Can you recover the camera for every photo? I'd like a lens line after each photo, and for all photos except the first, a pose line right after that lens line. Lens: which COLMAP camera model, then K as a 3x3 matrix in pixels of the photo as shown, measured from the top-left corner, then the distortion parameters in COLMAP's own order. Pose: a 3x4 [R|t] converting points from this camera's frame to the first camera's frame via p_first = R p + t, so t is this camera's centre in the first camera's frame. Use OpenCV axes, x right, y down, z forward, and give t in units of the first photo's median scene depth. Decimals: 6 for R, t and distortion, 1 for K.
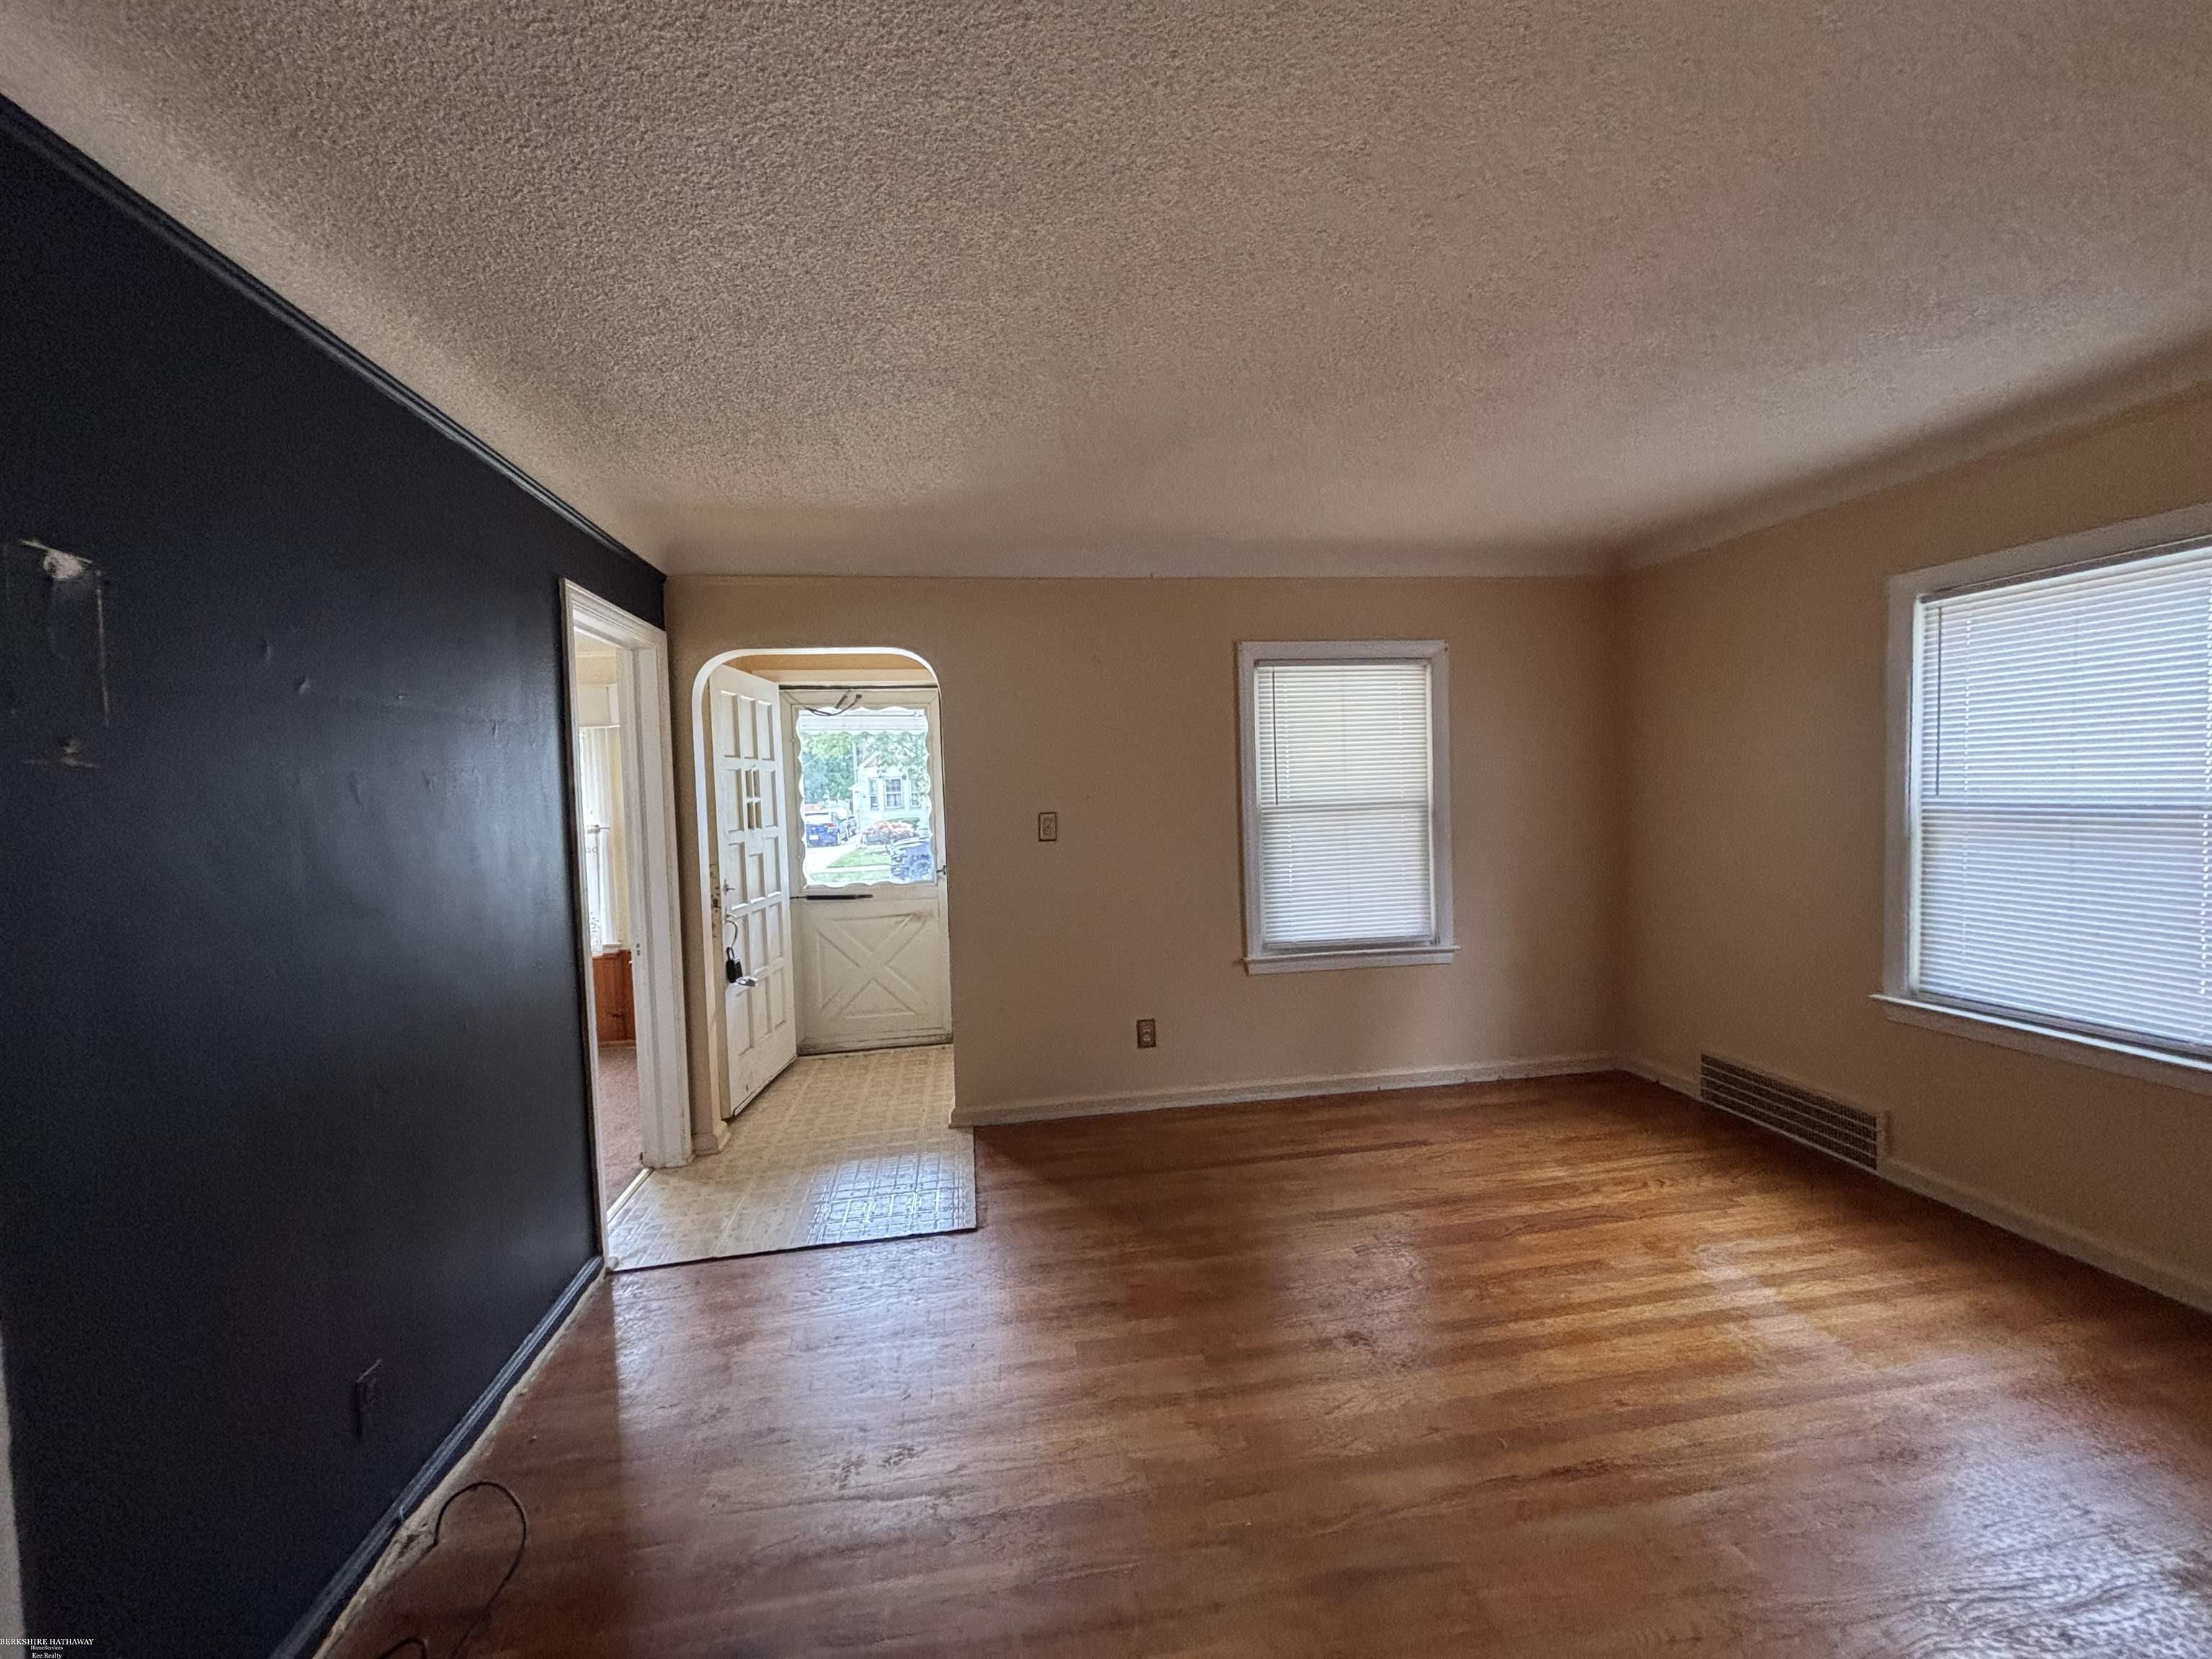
lens RADIAL K [[894.3, 0, 1106.0], [0, 894.3, 829.5], [0, 0, 1]] dist [-0.008345, 0.000216]
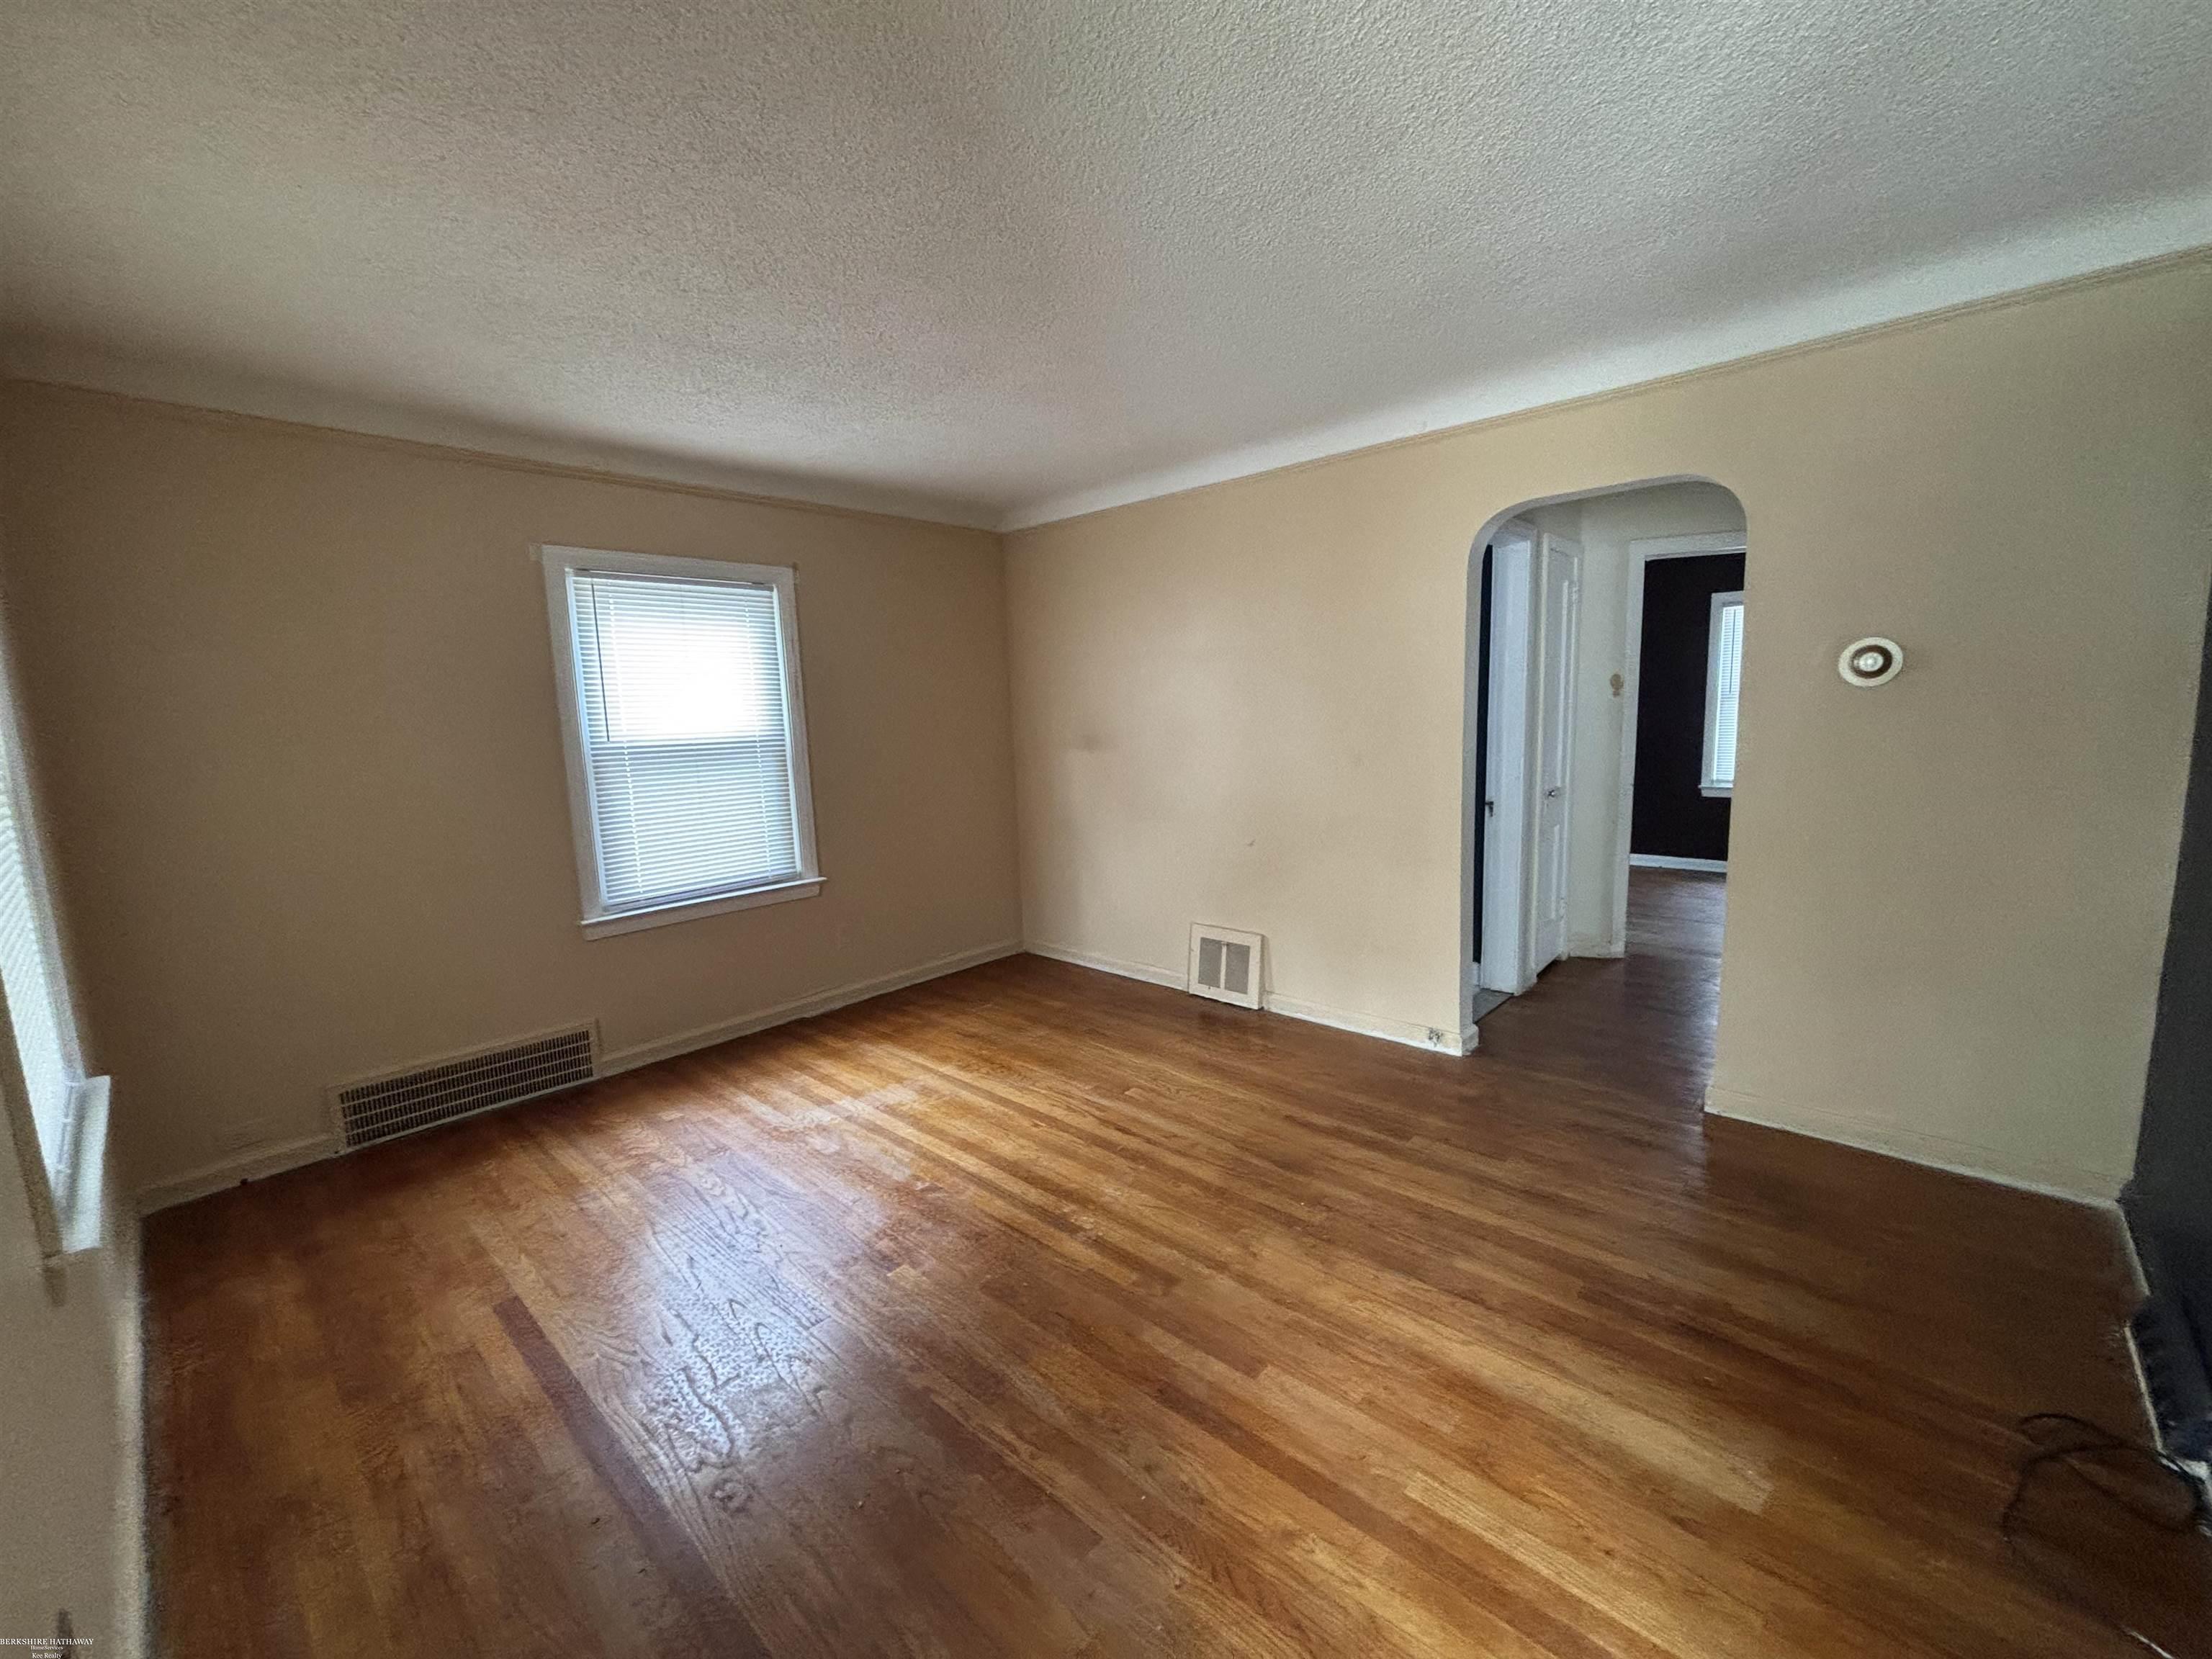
lens RADIAL K [[894.3, 0, 1106.0], [0, 894.3, 829.5], [0, 0, 1]] dist [-0.008345, 0.000216]
pose [[-0.618620, -0.052363, 0.783943, -0.479666], [0.092402, 0.986004, 0.138776, -0.027272], [-0.780238, 0.158288, -0.605123, 1.313442]]
